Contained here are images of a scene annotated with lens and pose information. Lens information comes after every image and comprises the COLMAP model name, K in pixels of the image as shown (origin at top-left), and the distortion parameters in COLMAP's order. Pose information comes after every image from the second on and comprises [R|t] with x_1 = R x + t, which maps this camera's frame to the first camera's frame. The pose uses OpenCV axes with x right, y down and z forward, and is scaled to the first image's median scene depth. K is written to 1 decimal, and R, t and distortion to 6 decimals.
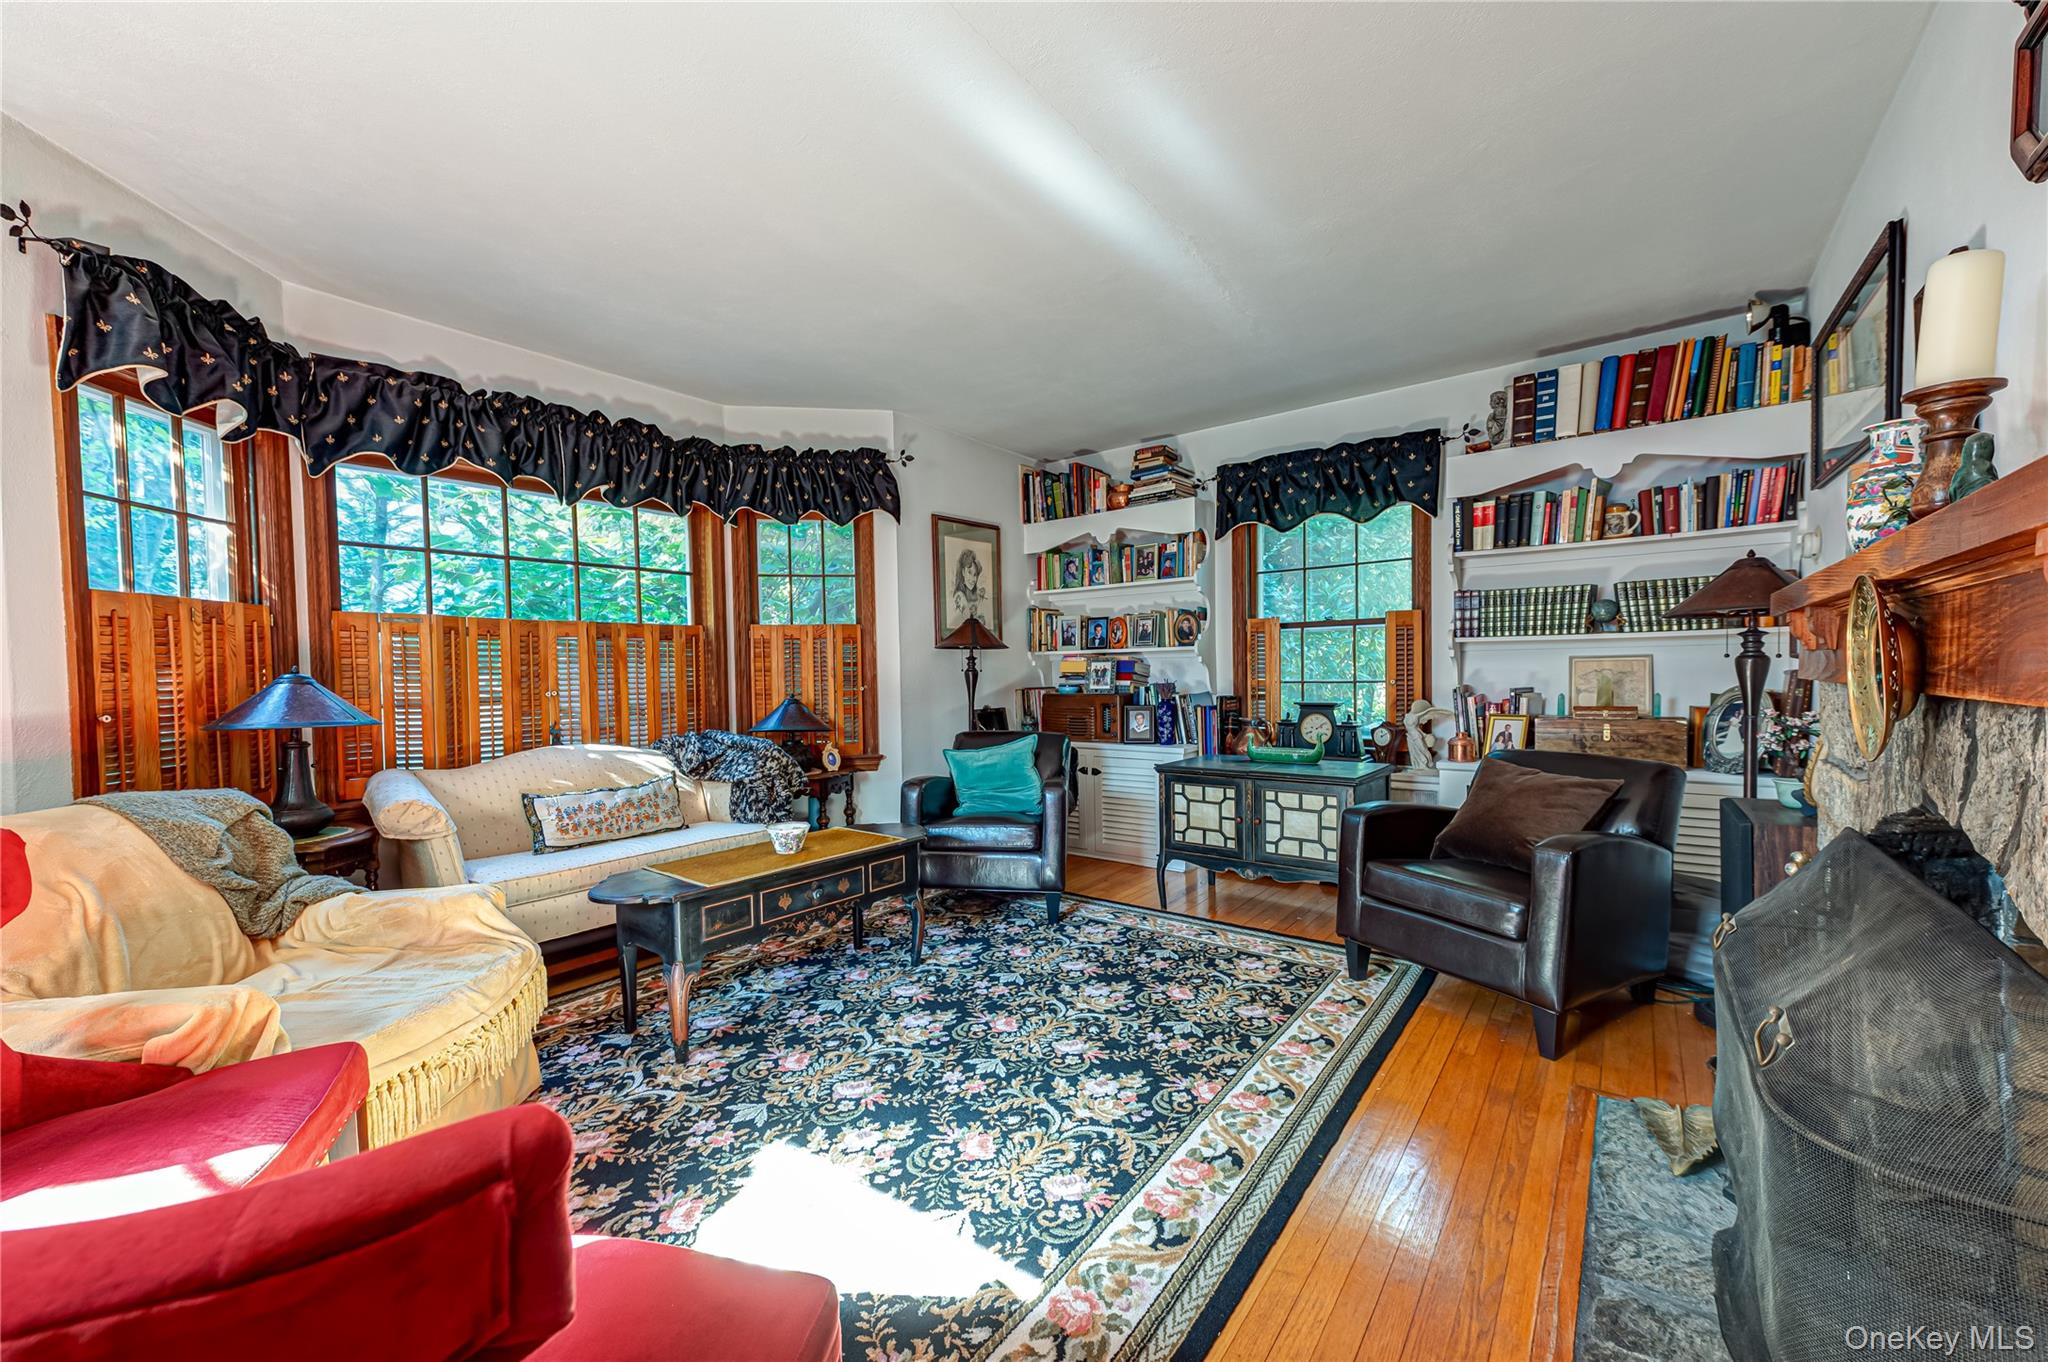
lens RADIAL K [[795.2, 0, 1019.8], [0, 795.2, 692.0], [0, 0, 1]] dist [0.015969, -0.000808]
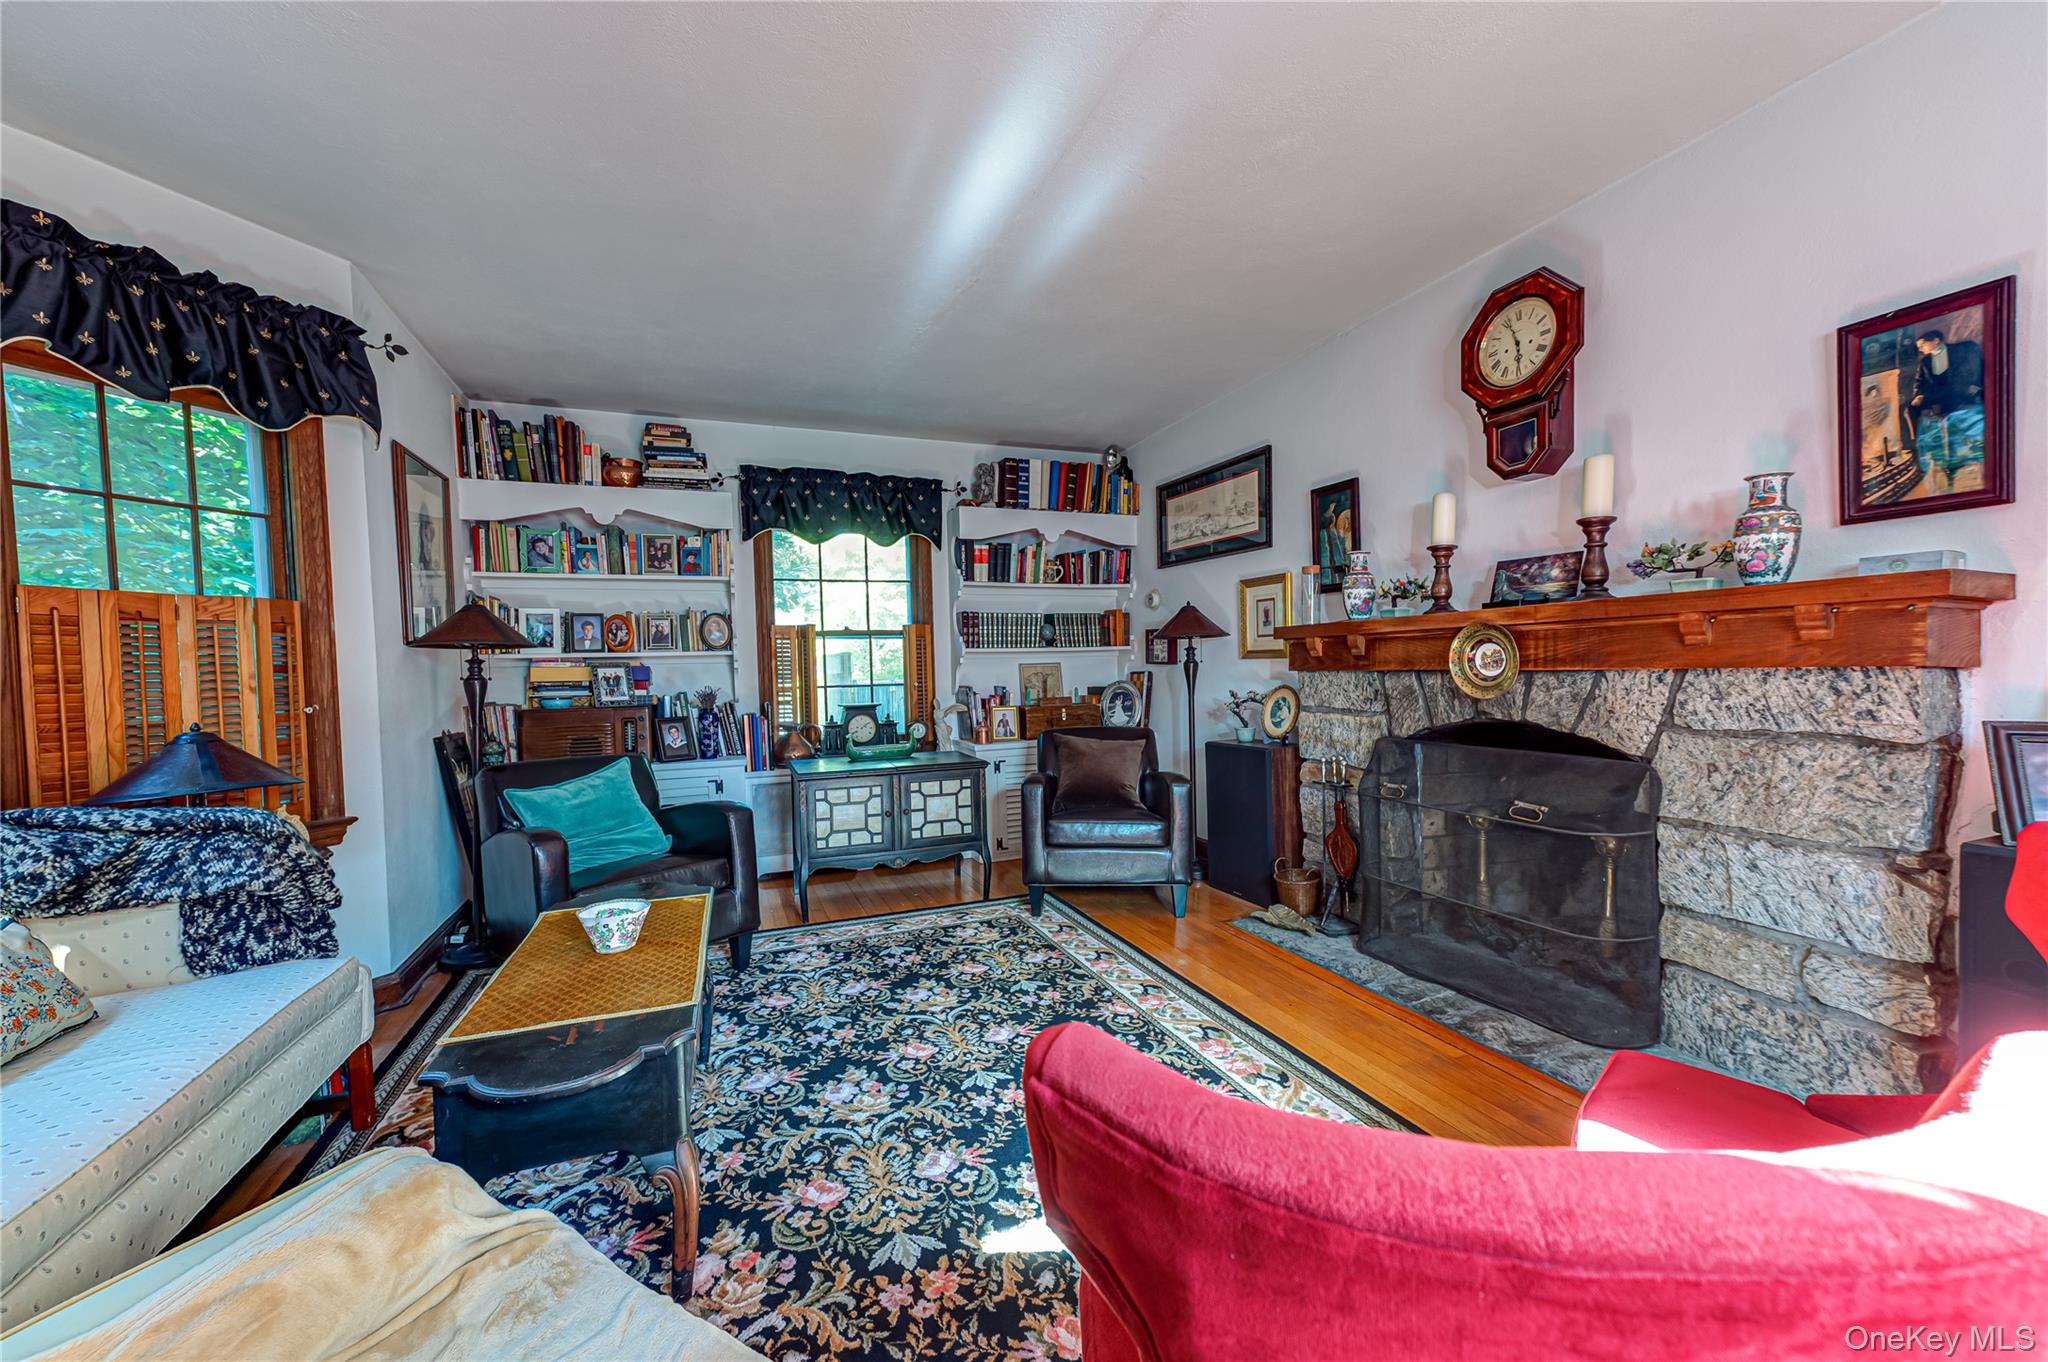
lens RADIAL K [[795.2, 0, 1019.8], [0, 795.2, 692.0], [0, 0, 1]] dist [0.015969, -0.000808]
pose [[0.519862, -0.022783, 0.853946, -0.546106], [0.038299, 0.999261, 0.003344, 0.000890], [-0.853391, 0.030967, 0.520351, 0.297230]]
